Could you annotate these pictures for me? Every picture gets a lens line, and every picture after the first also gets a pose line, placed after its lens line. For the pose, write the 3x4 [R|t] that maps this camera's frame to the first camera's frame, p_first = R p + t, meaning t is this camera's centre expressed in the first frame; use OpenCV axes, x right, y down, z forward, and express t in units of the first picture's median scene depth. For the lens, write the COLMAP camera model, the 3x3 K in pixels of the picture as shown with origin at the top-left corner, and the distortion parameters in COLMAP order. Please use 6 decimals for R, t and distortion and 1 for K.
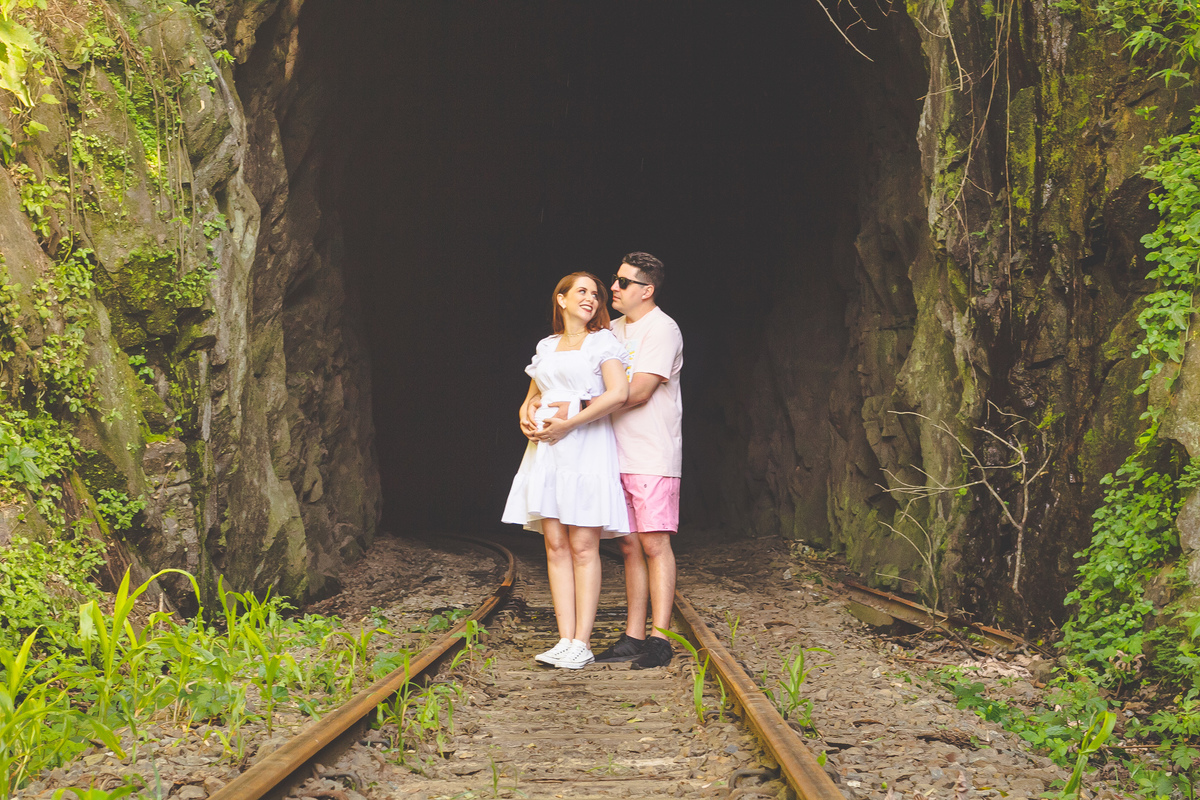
lens RADIAL K [[2927.8, 0, 600.0], [0, 2927.8, 400.0], [0, 0, 1]] dist [-0.025044, -0.707122]
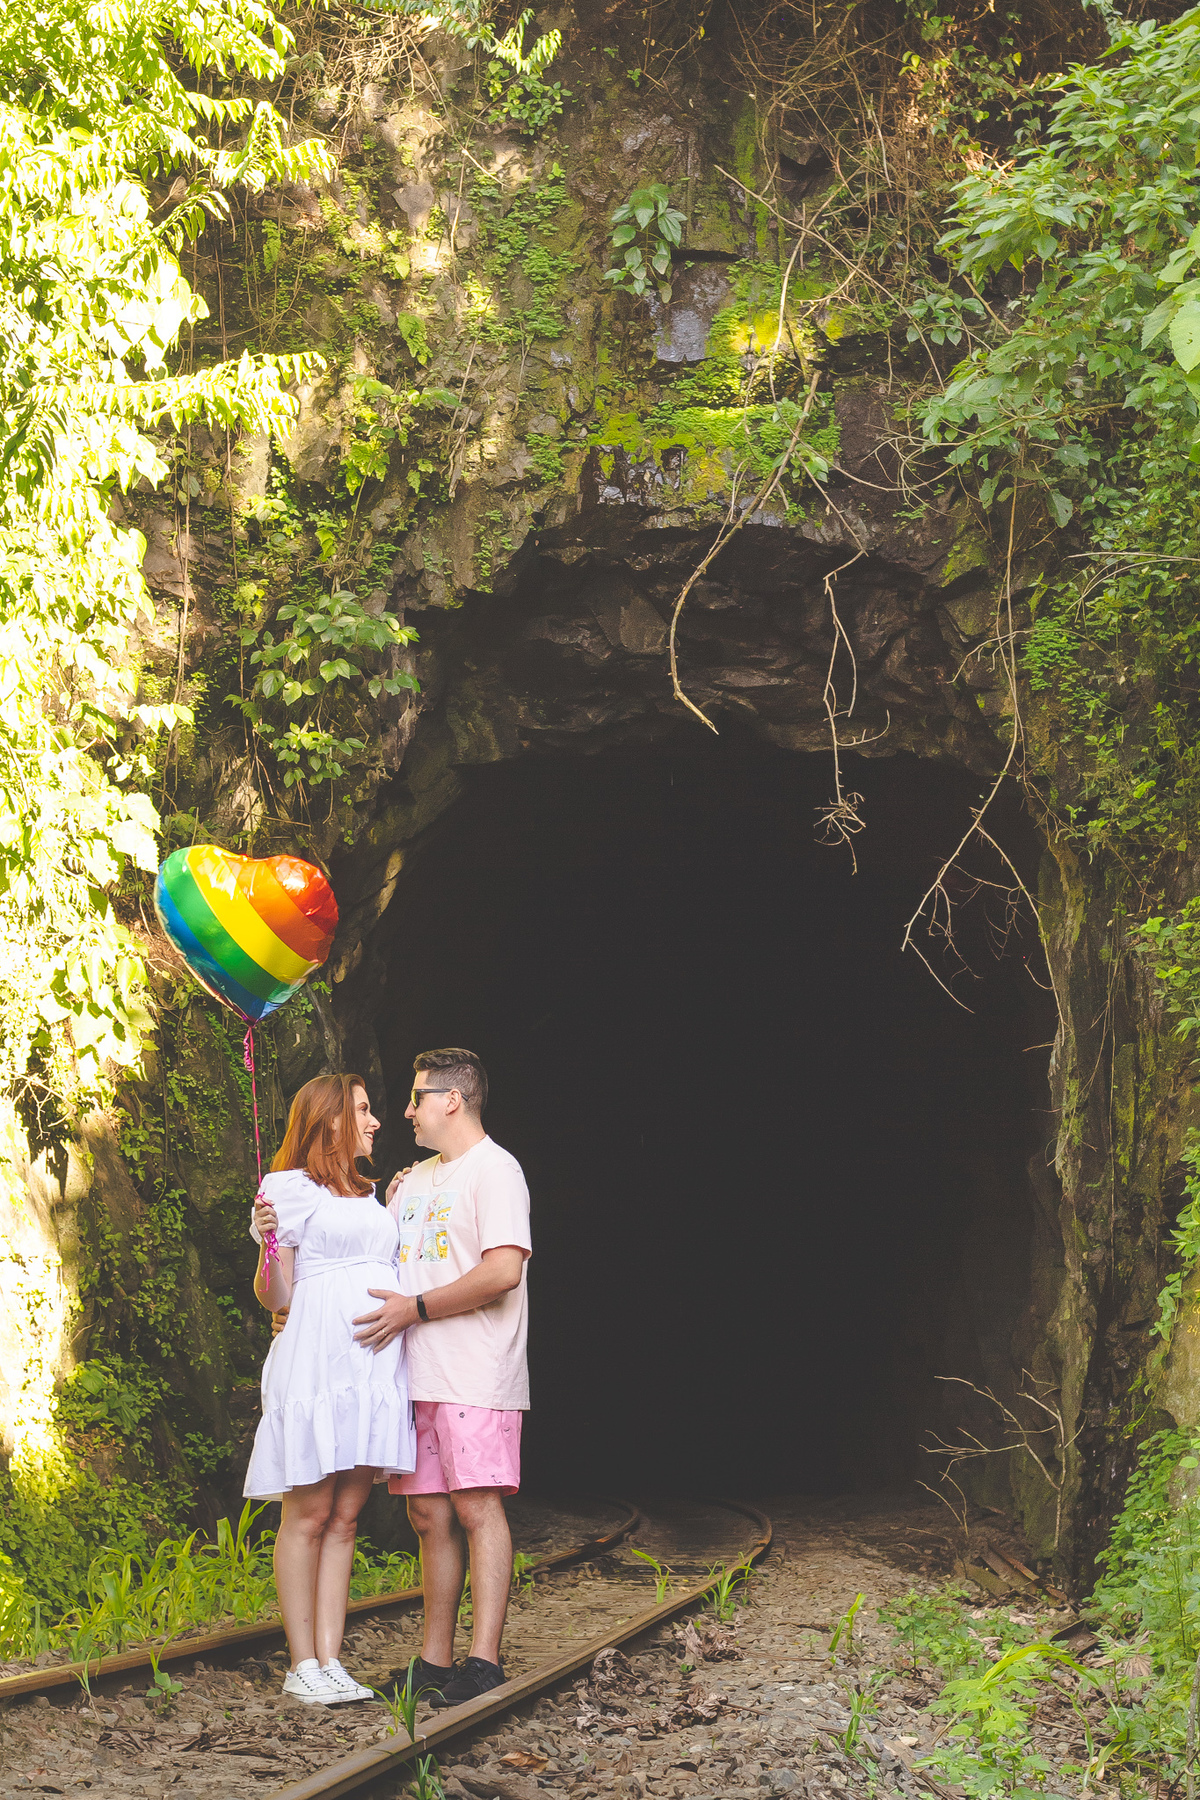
lens RADIAL K [[4391.7, 0, 600.0], [0, 4391.7, 900.0], [0, 0, 1]] dist [-0.025044, -0.707122]
pose [[0.997970, 0.014061, -0.062110, 0.059619], [-0.019643, 0.995730, -0.090196, -0.018051], [0.060576, 0.091233, 0.993985, -0.492204]]
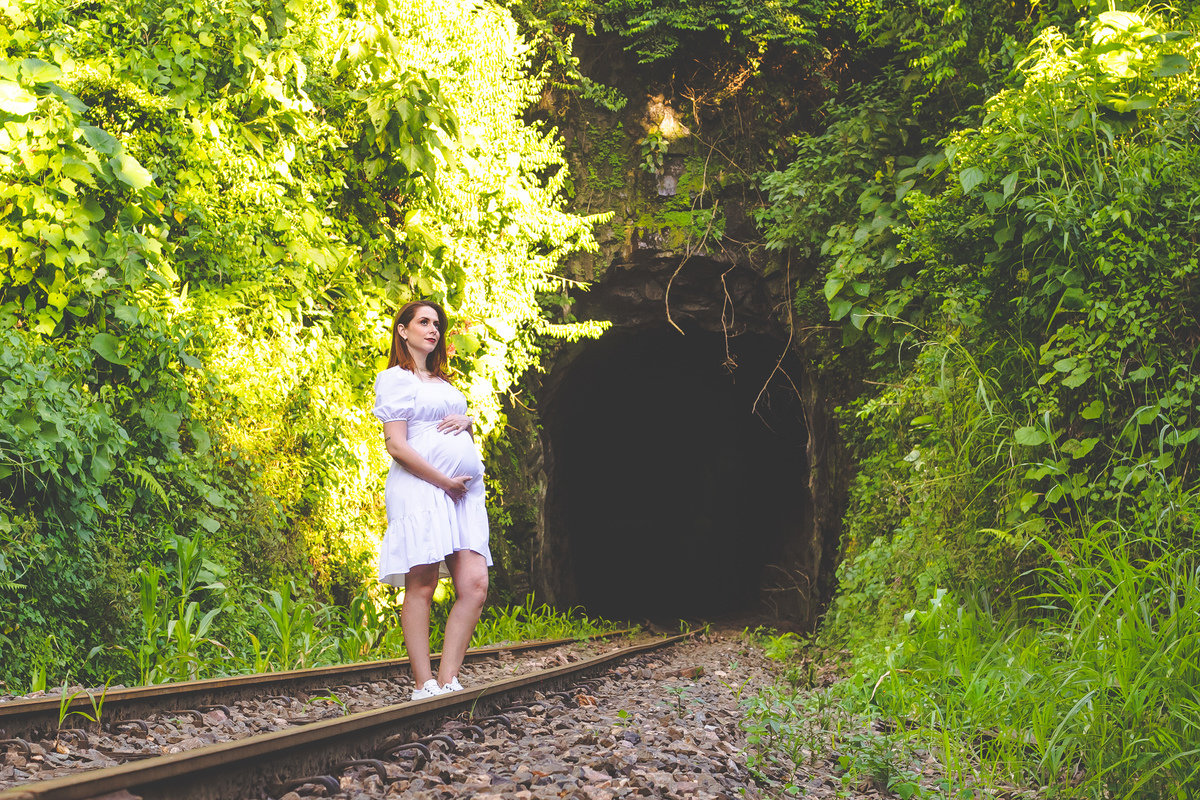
lens RADIAL K [[2790.0, 0, 600.0], [0, 2790.0, 400.0], [0, 0, 1]] dist [-0.073651, -0.306887]
pose [[0.999020, -0.003116, -0.044149, 0.041992], [0.001499, 0.999328, -0.036614, -0.053055], [0.044234, 0.036512, 0.998354, -1.671310]]
